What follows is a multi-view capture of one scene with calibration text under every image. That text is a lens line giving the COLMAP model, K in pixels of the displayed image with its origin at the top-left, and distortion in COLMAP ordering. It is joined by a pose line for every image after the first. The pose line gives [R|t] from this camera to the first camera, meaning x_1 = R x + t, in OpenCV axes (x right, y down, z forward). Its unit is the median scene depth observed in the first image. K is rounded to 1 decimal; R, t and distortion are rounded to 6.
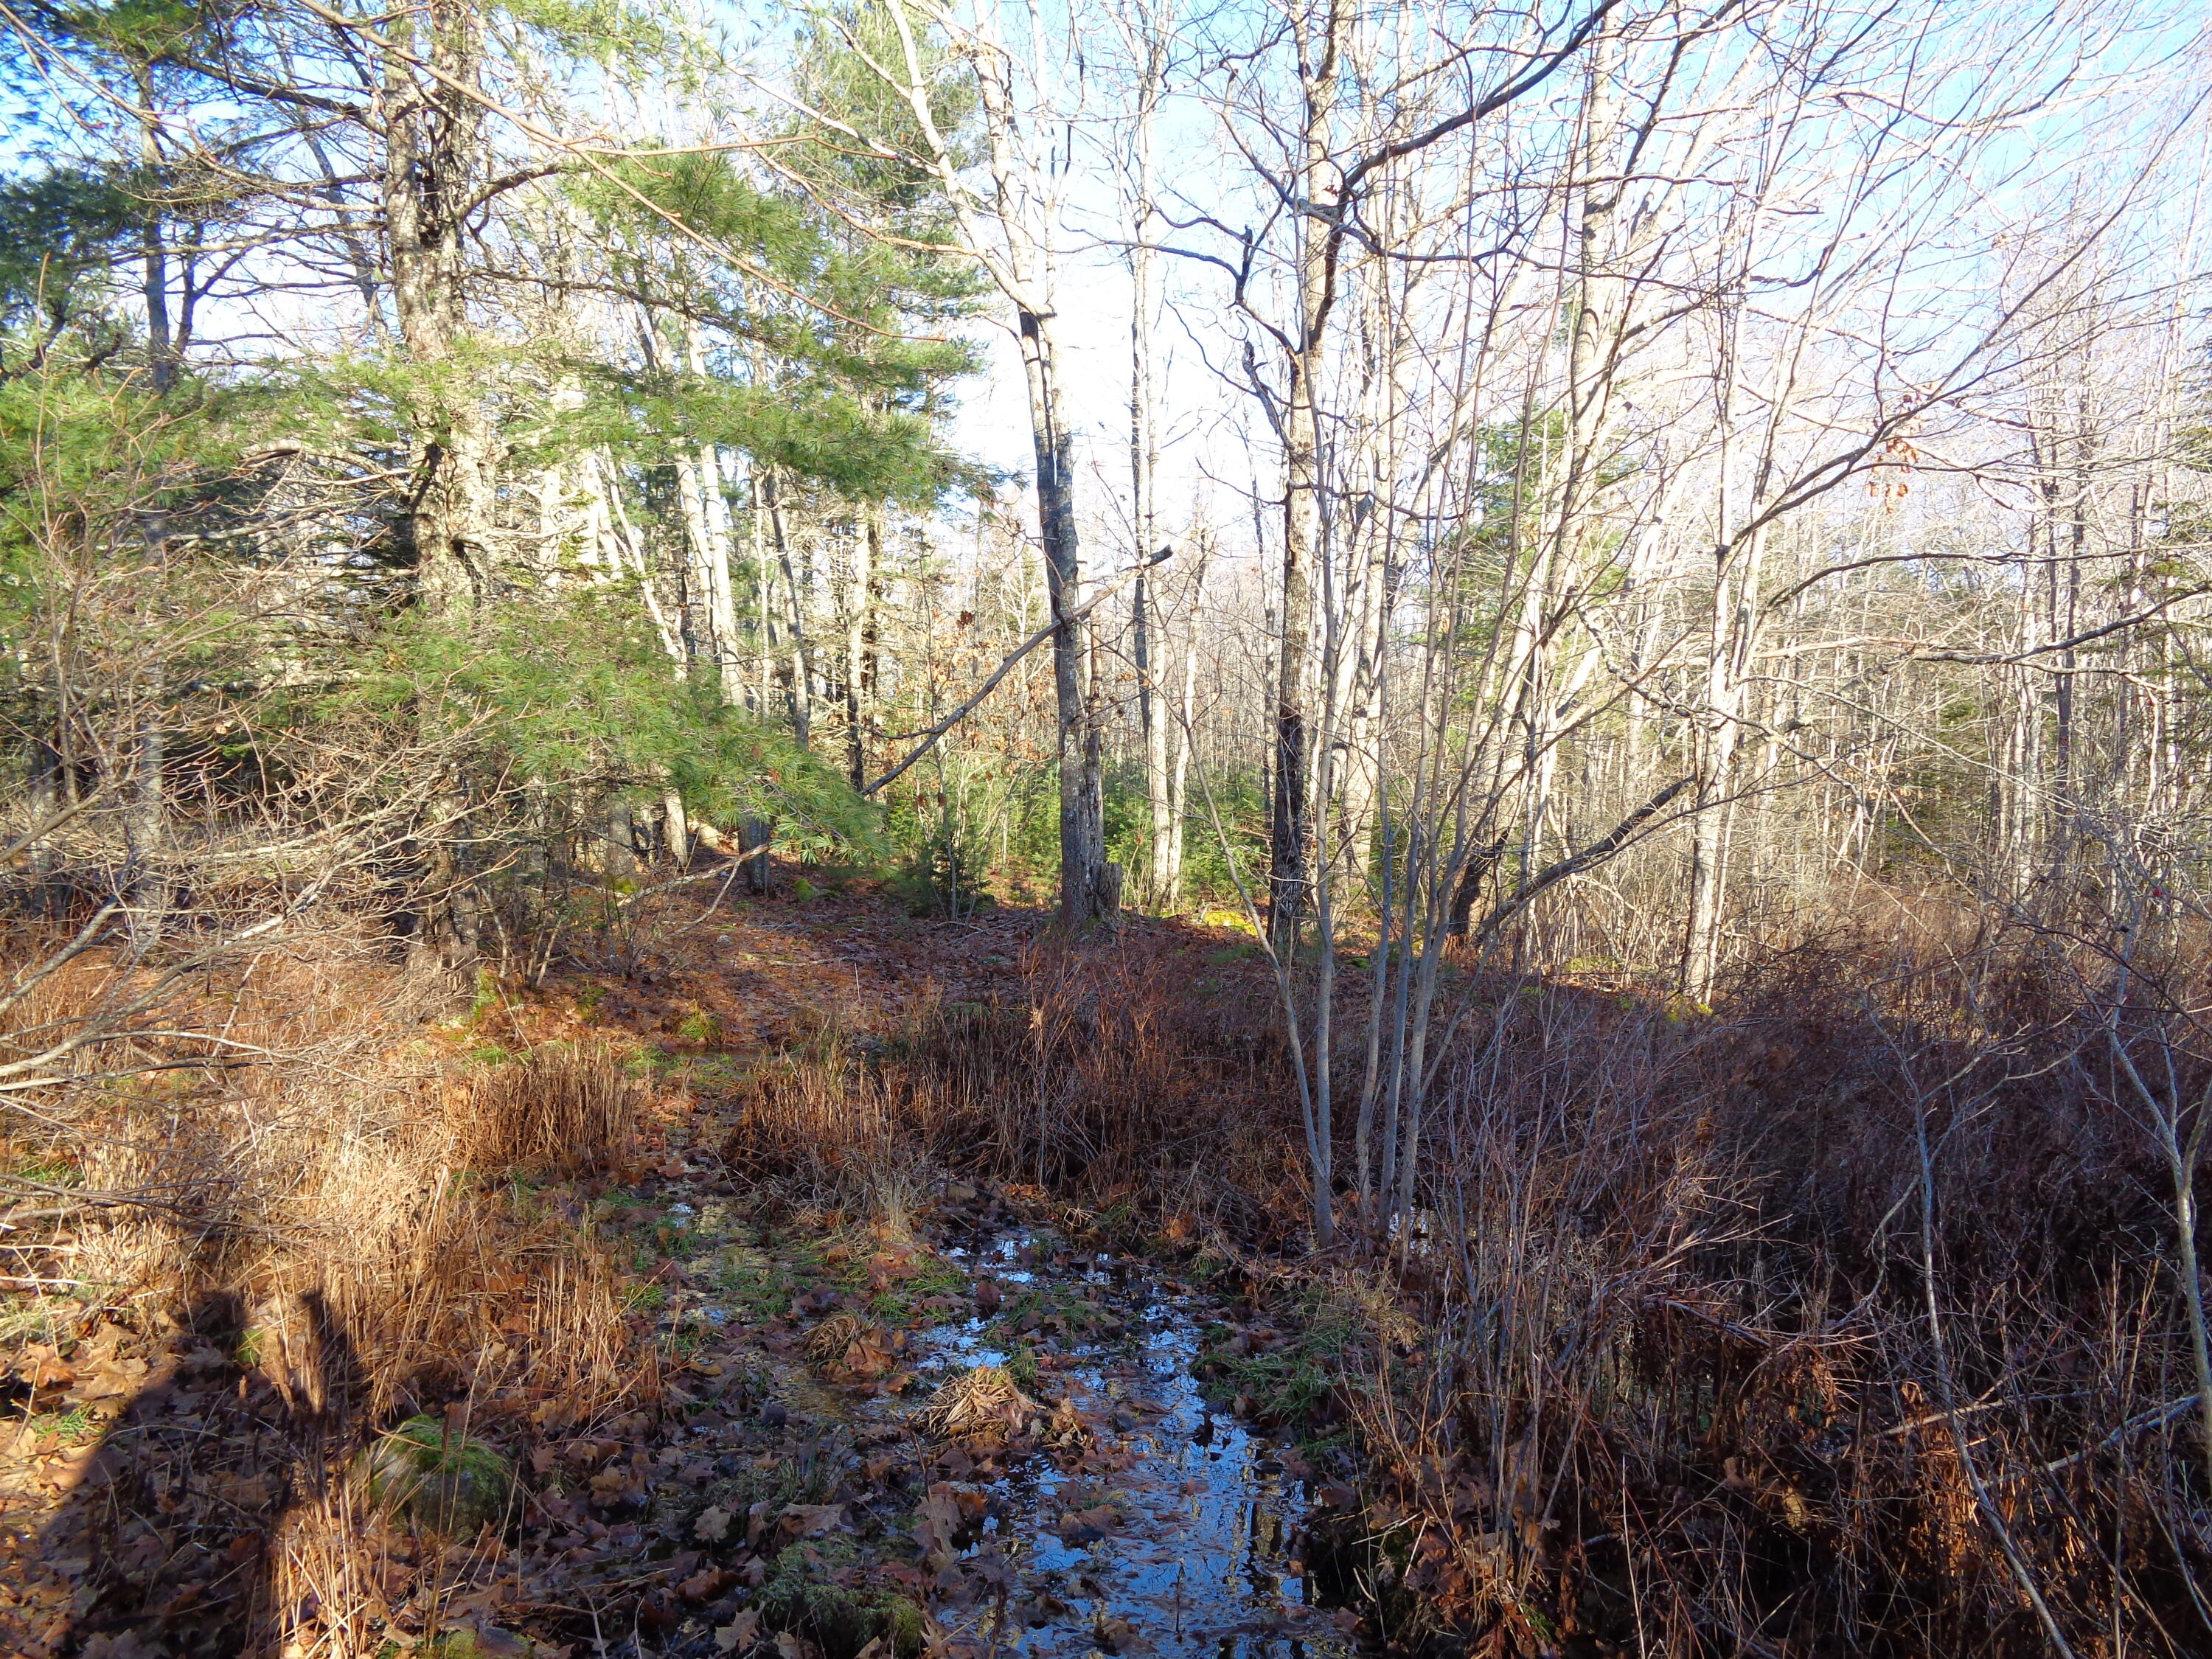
lens RADIAL K [[1688.5, 0, 1108.6], [0, 1688.5, 832.0], [0, 0, 1]] dist [0.024101, -0.001924]
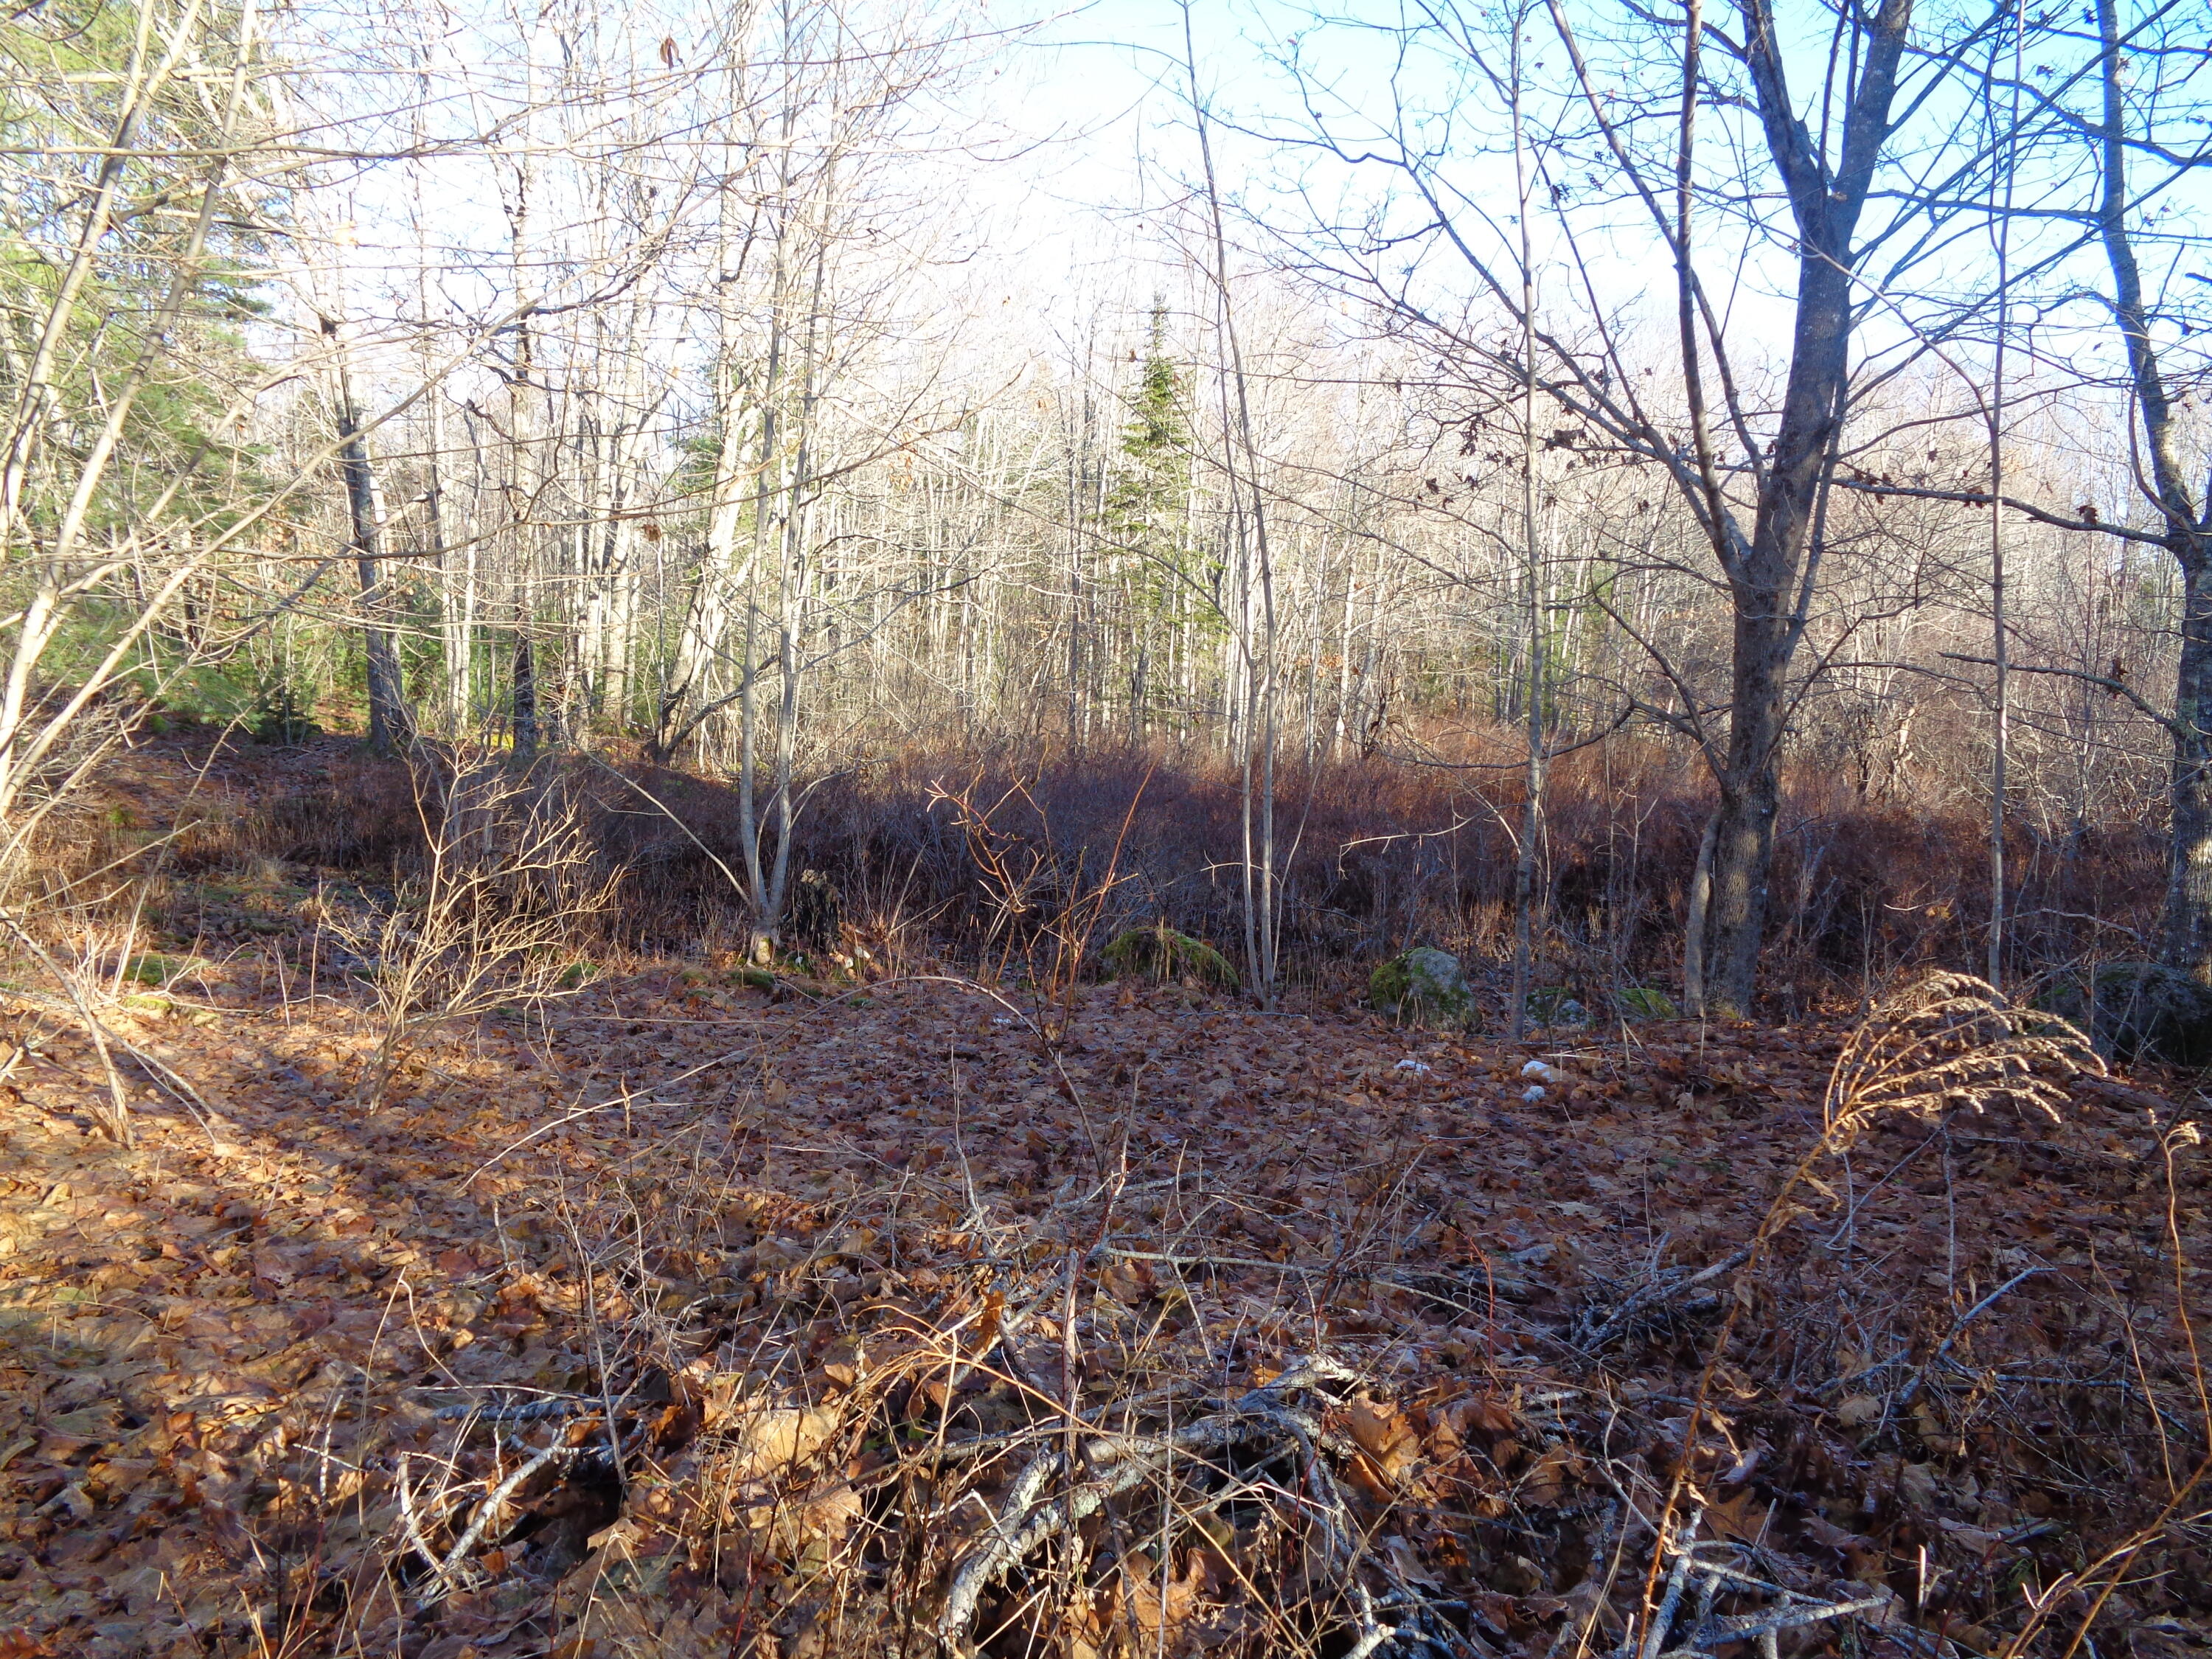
lens RADIAL K [[1688.5, 0, 1096.1], [0, 1688.5, 834.7], [0, 0, 1]] dist [0.024101, -0.001924]
pose [[0.937198, -0.036191, 0.346914, 0.047516], [-0.005497, 0.992946, 0.118437, -0.048169], [-0.348753, -0.112906, 0.930389, -0.603429]]
